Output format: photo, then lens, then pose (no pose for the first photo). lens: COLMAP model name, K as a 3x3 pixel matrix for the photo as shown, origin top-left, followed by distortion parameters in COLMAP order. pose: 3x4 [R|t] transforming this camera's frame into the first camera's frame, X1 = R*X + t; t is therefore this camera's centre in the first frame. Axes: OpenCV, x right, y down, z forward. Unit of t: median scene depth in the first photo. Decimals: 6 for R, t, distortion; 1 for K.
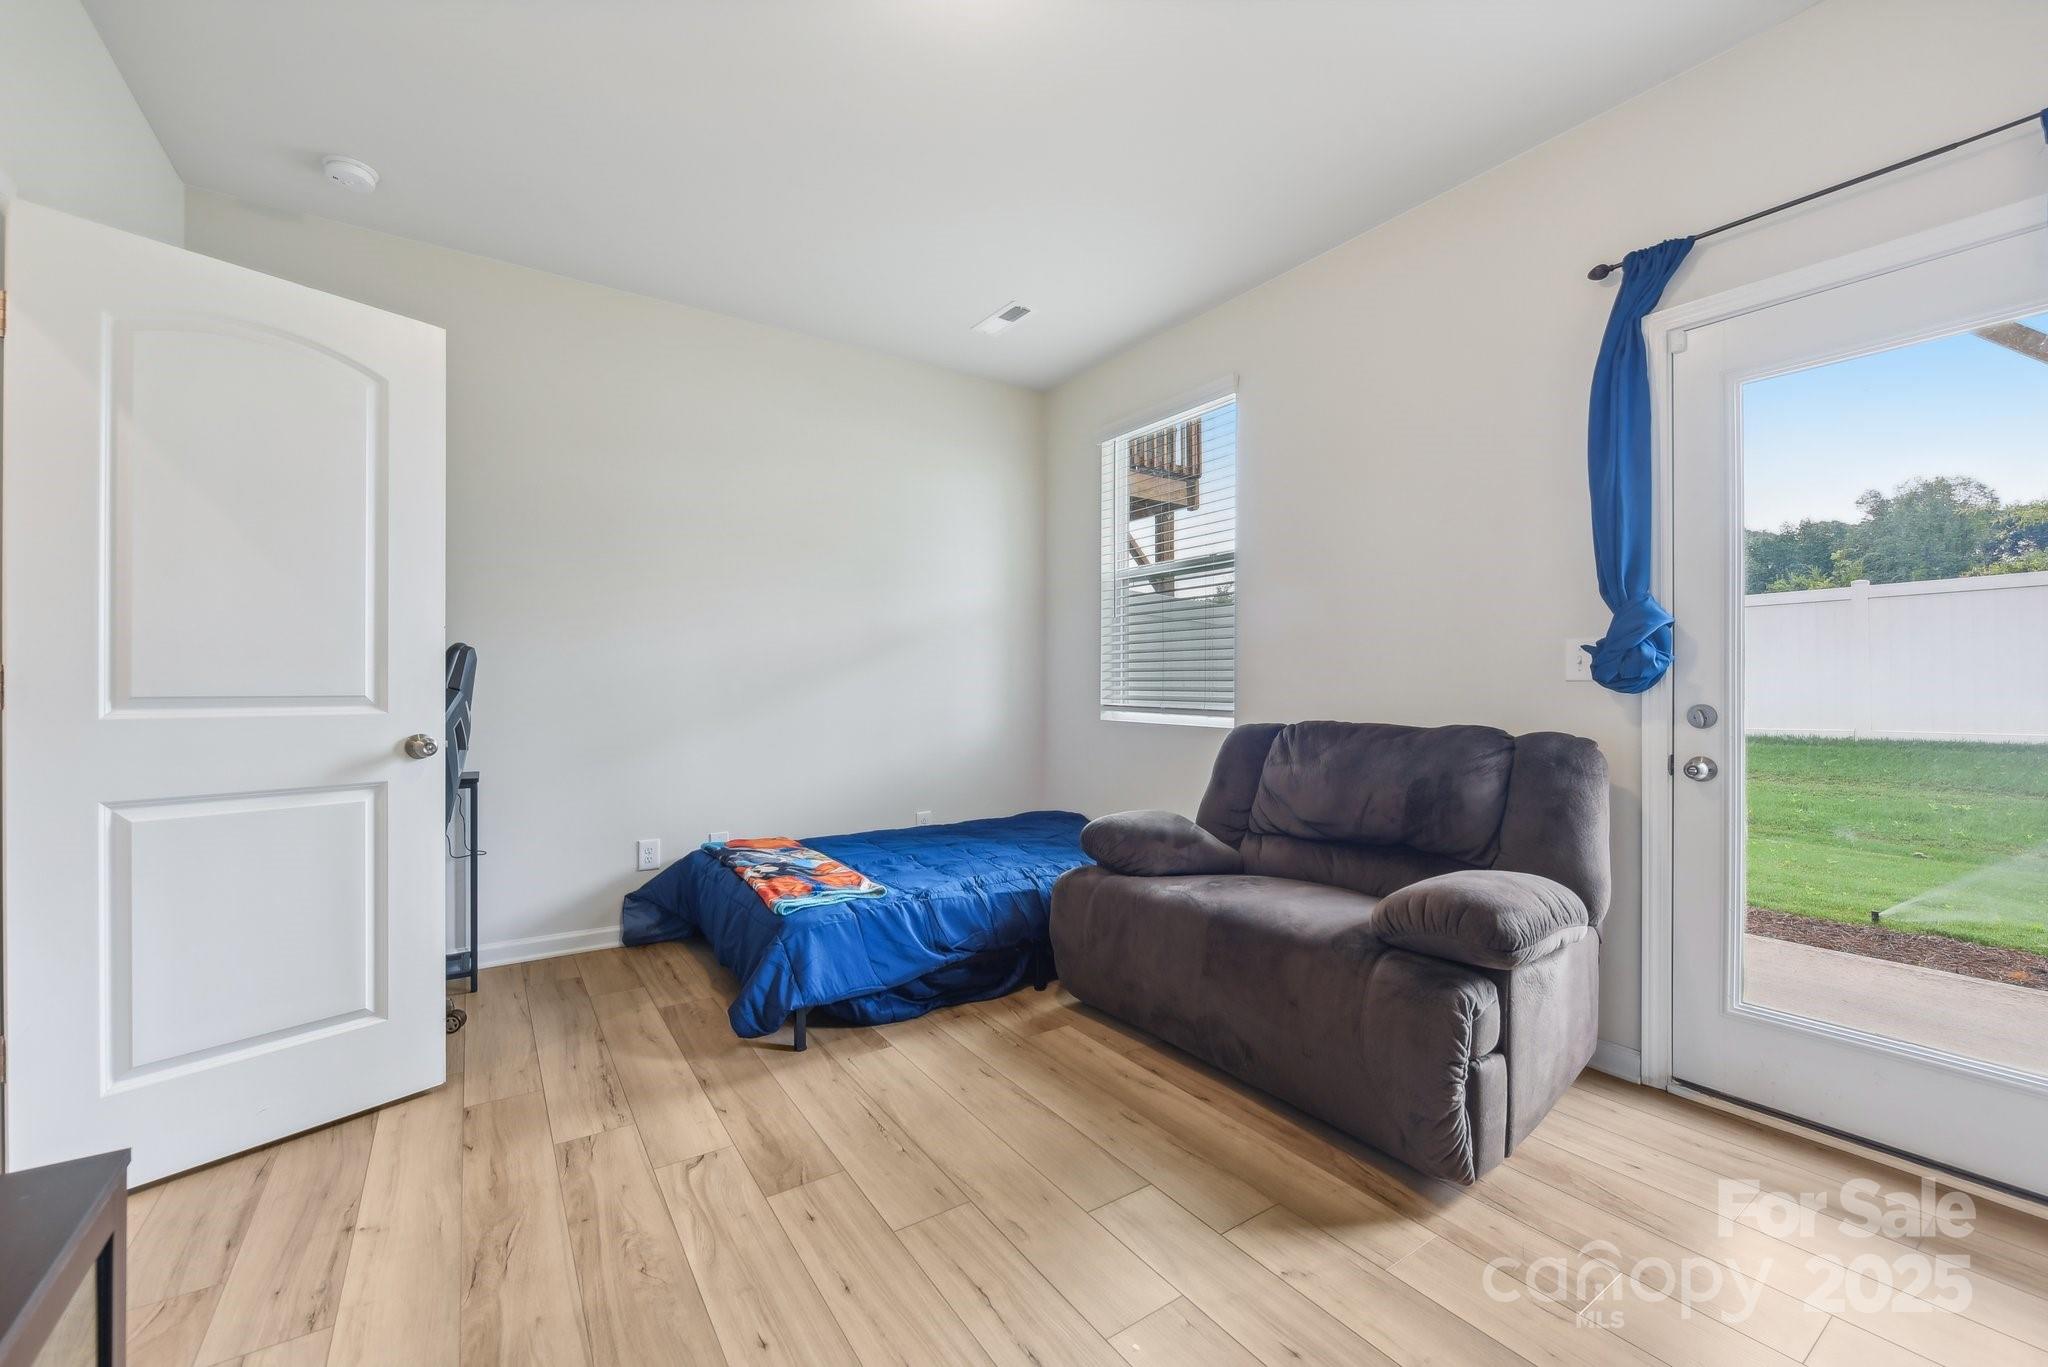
lens RADIAL K [[822.8, 0, 1024.0], [0, 822.8, 683.5], [0, 0, 1]] dist [-0.000324, -0.000030]
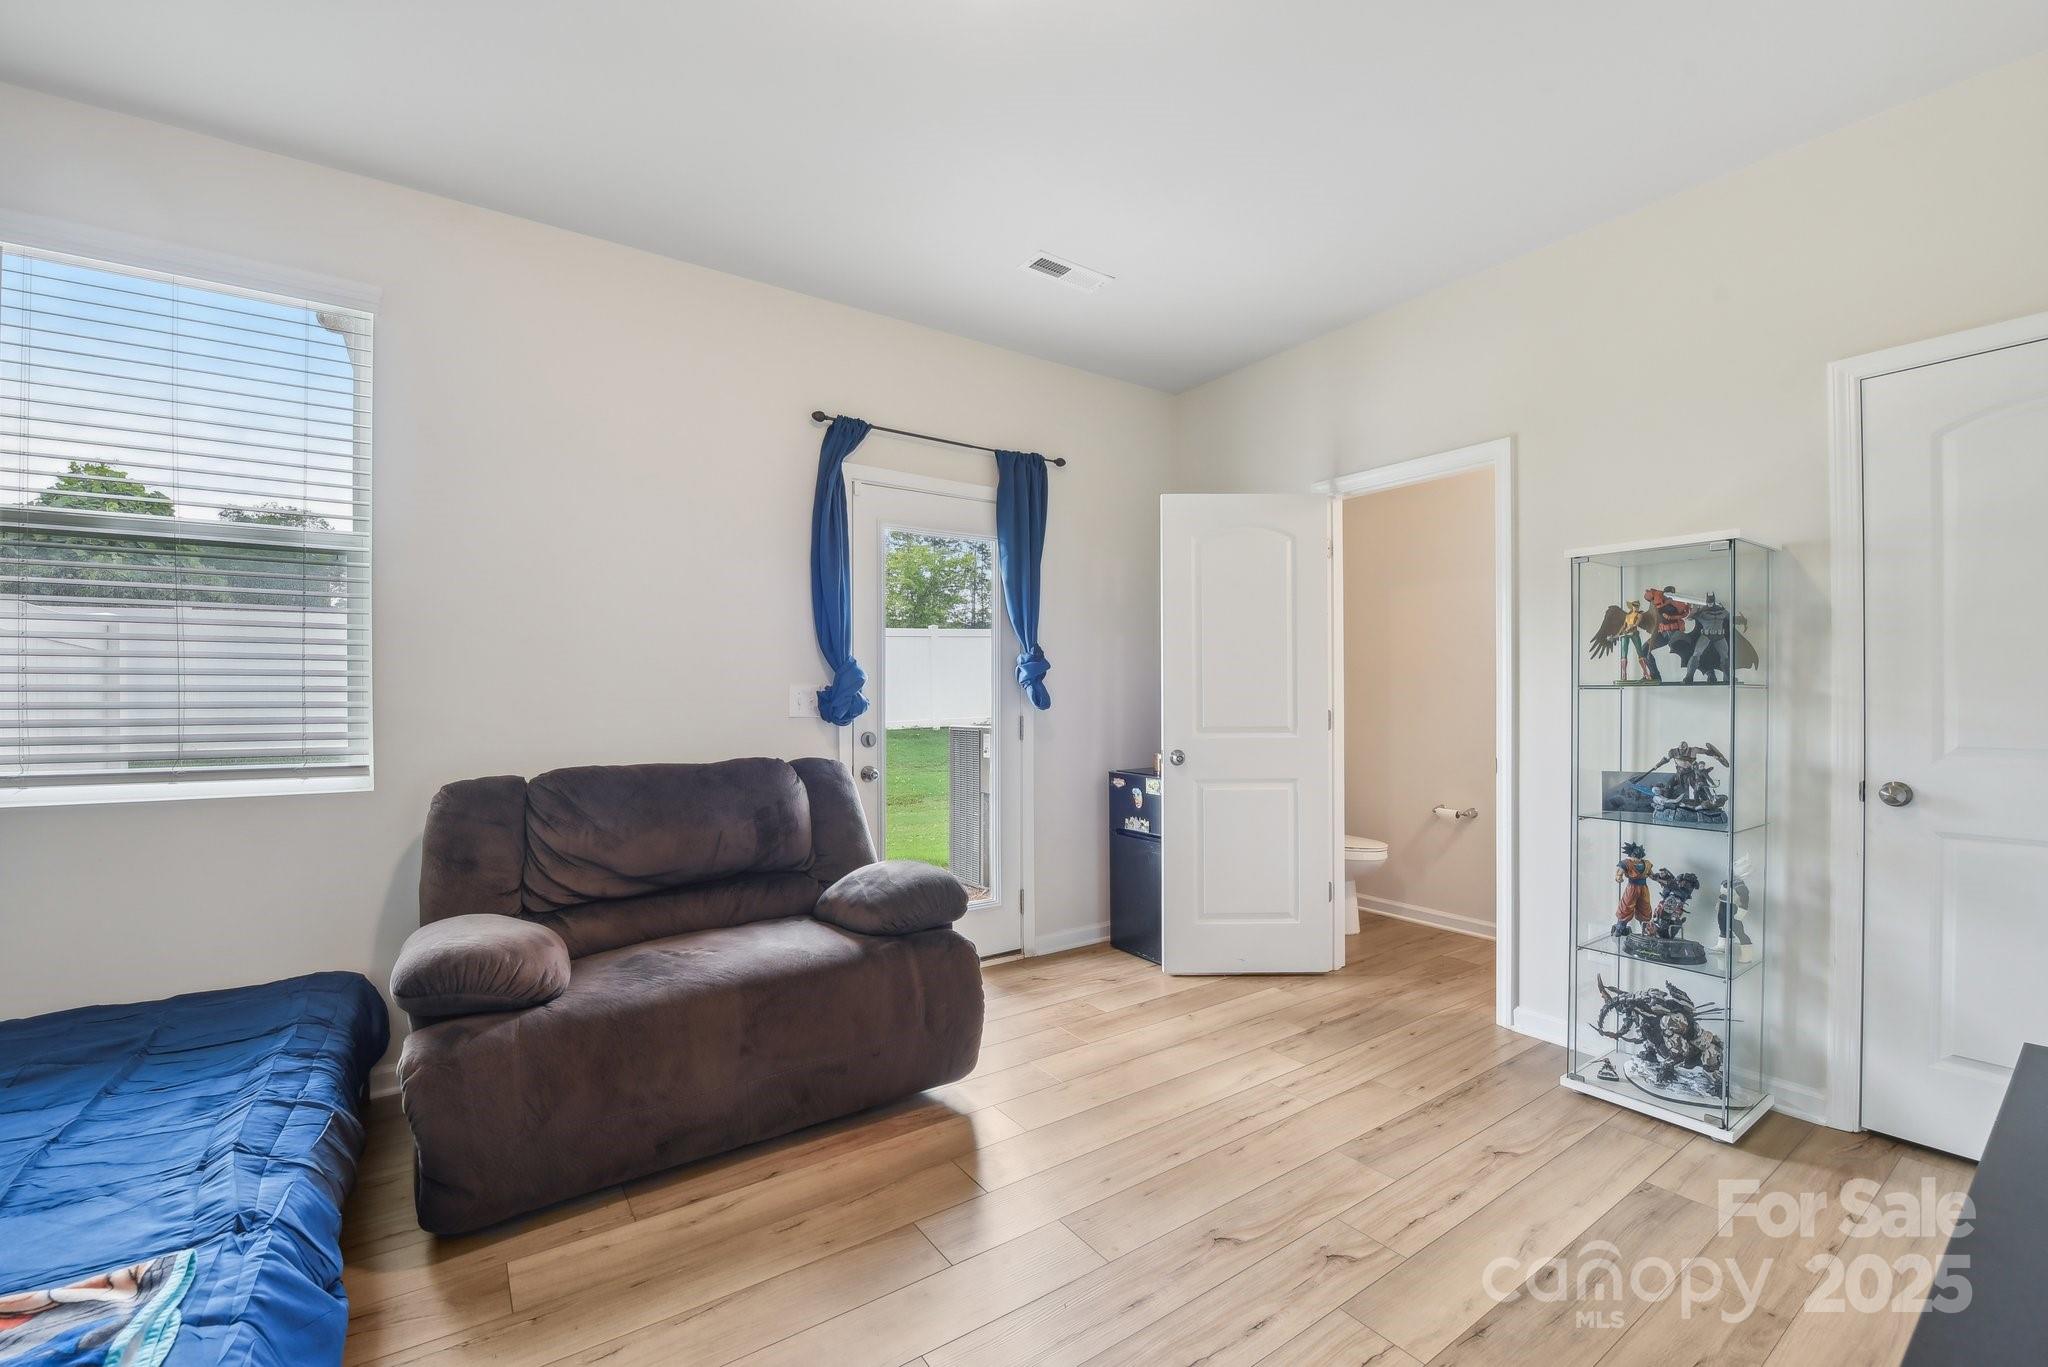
lens RADIAL K [[842.7, 0, 1025.5], [0, 842.7, 703.4], [0, 0, 1]] dist [-0.000492, -0.000028]
pose [[-0.007553, -0.006162, 0.999952, -0.706907], [0.003541, 0.999975, 0.006189, -0.035082], [-0.999965, 0.003588, -0.007531, 0.685597]]
